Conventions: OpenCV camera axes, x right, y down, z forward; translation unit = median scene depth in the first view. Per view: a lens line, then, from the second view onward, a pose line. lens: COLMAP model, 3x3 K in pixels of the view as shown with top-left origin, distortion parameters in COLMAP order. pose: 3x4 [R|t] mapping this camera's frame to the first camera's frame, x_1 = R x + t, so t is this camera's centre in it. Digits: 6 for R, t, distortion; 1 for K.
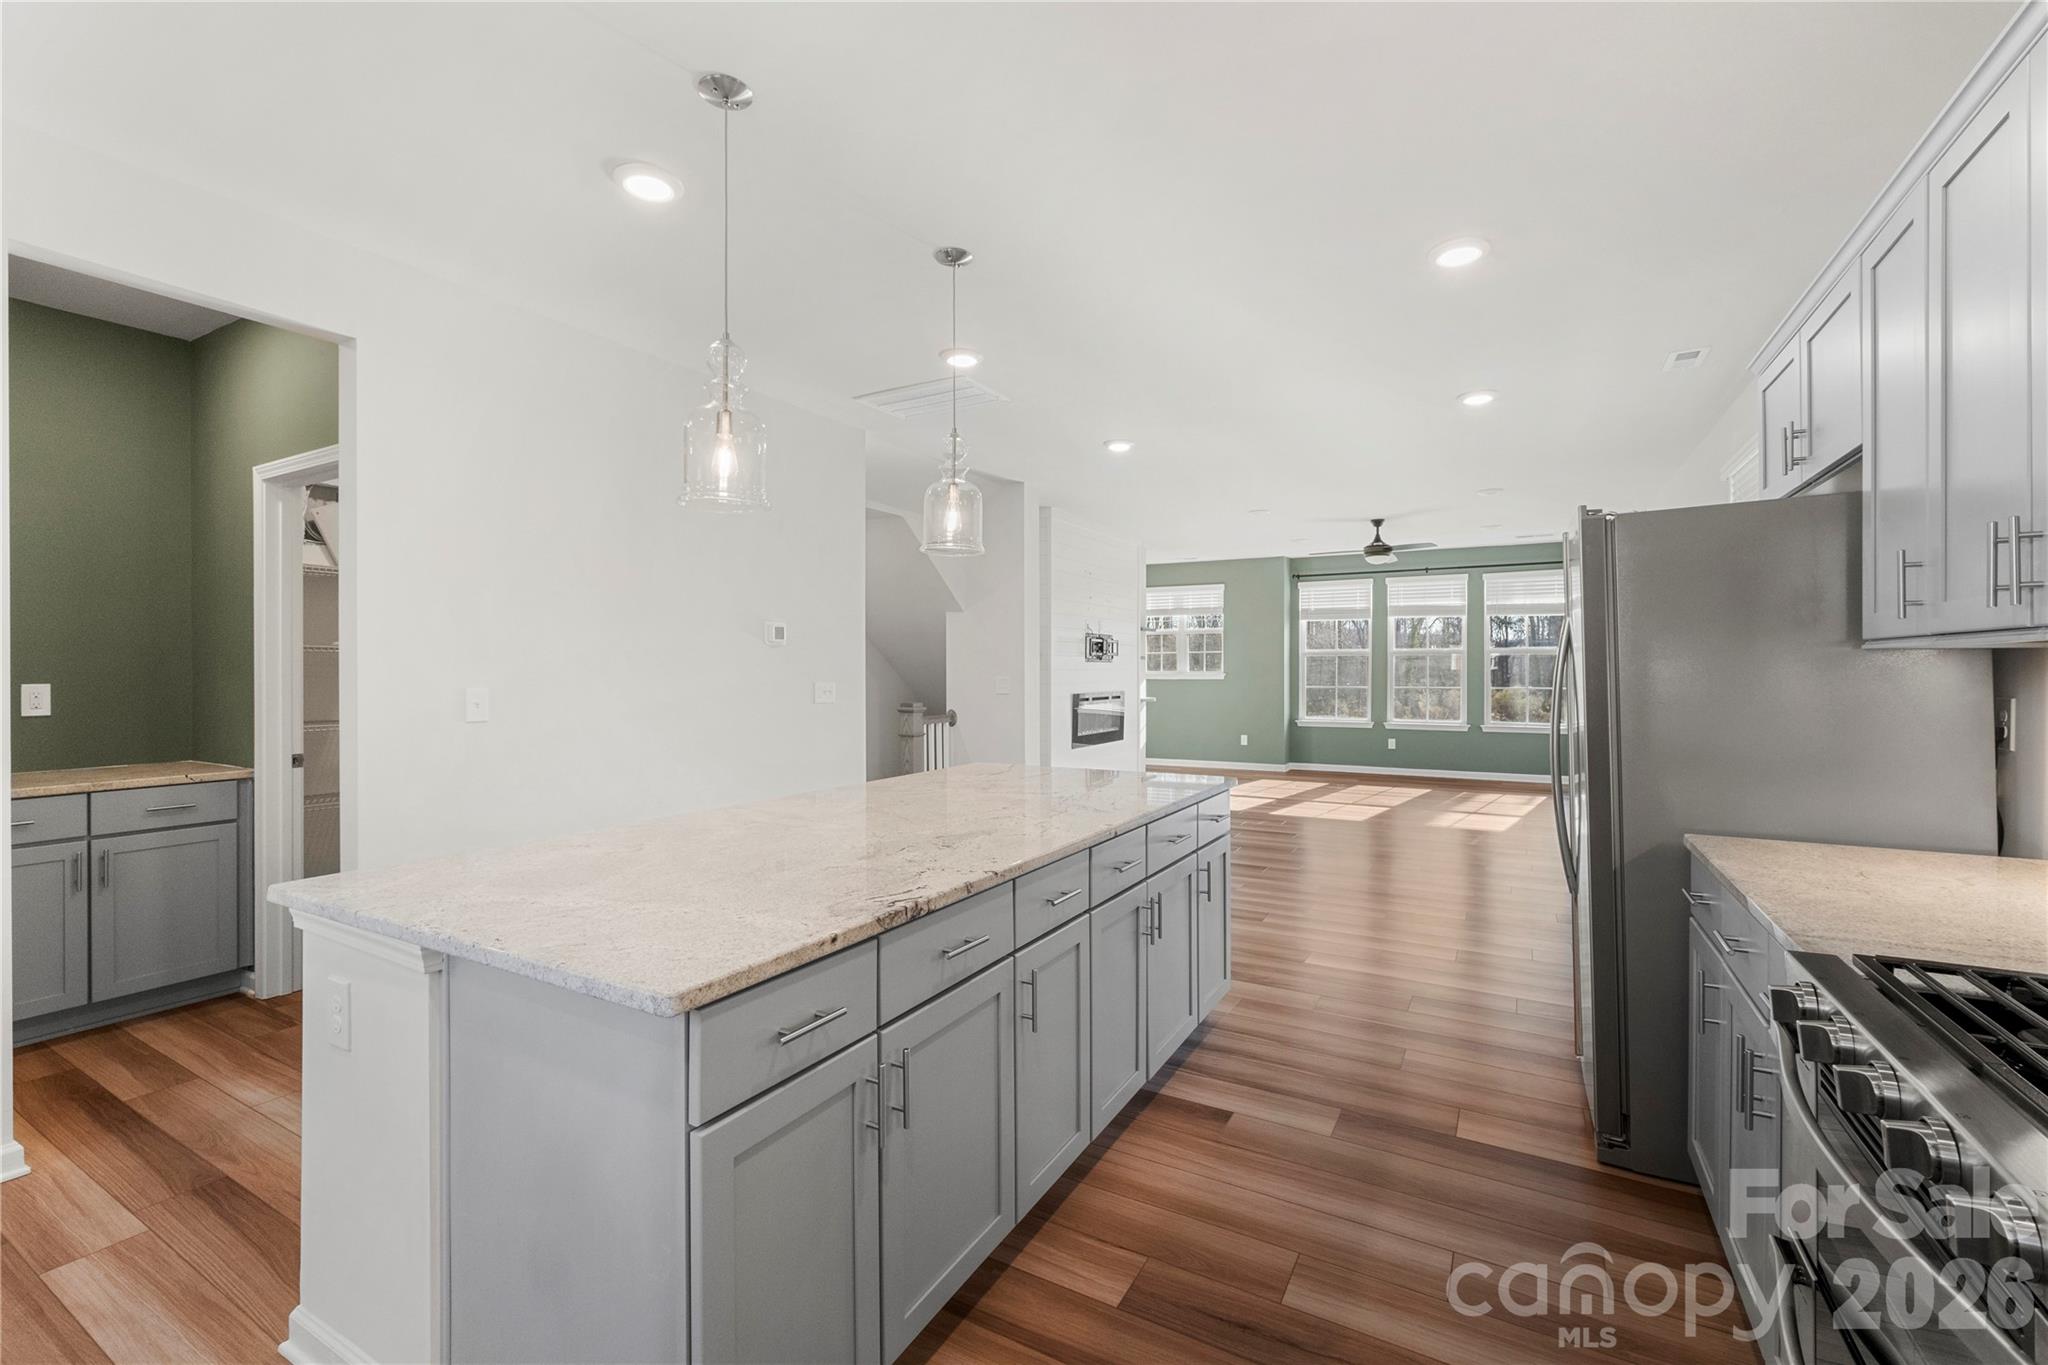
lens RADIAL K [[865.2, 0, 1027.5], [0, 865.2, 672.8], [0, 0, 1]] dist [-0.001993, -0.000105]
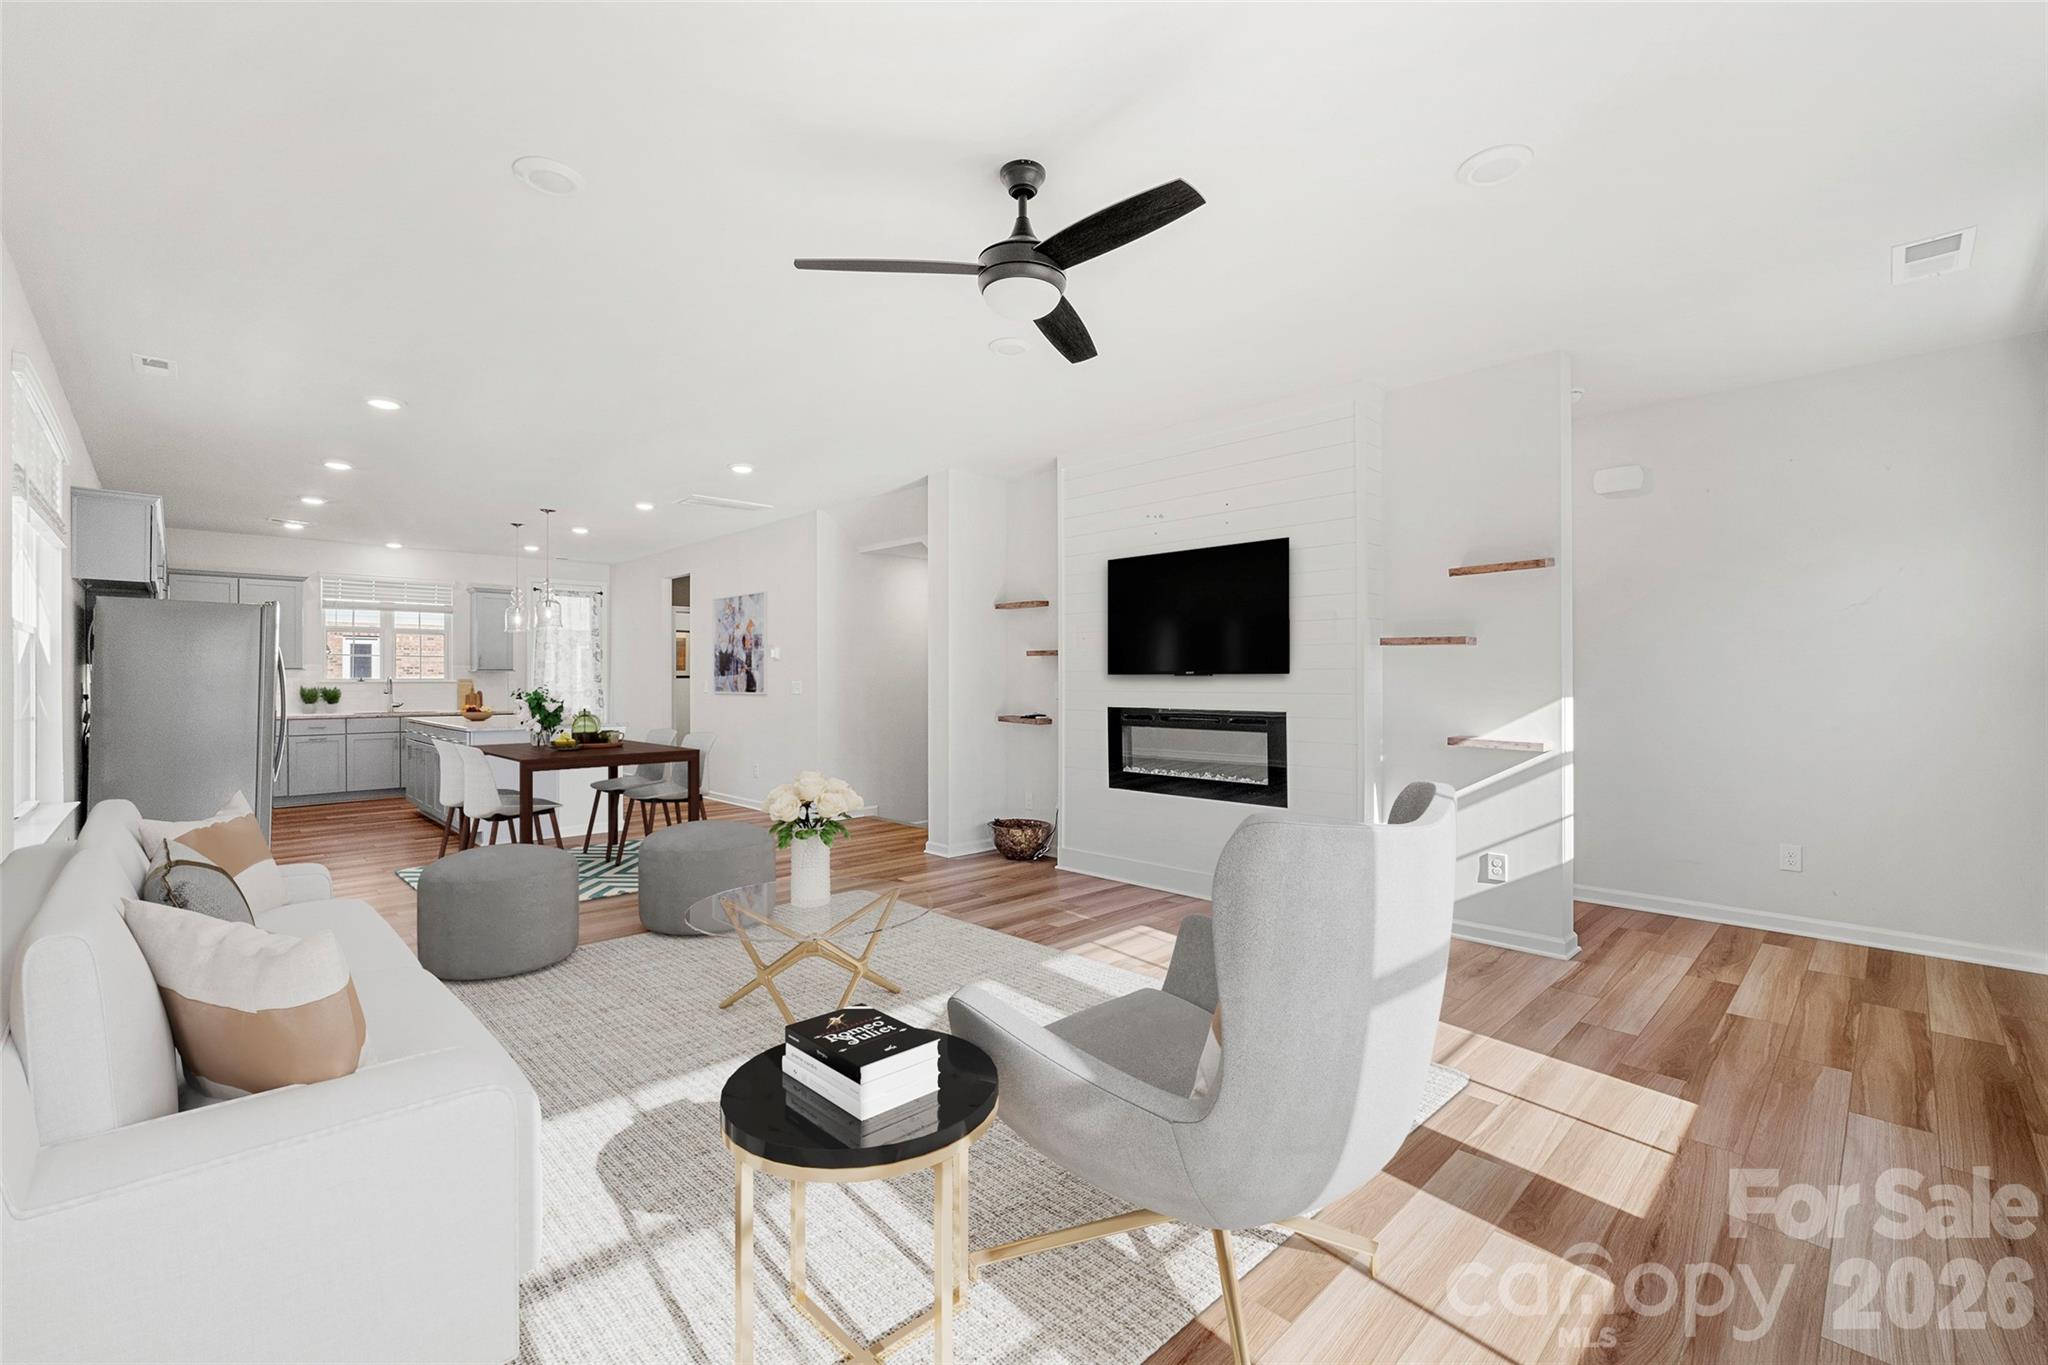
lens RADIAL K [[859.0, 0, 1023.7], [0, 859.0, 690.3], [0, 0, 1]] dist [-0.002309, -0.000230]
pose [[-0.277855, 0.019621, -0.960423, 0.532947], [-0.001178, 0.999784, 0.020766, -0.001708], [0.960622, 0.006902, -0.277771, 0.835556]]
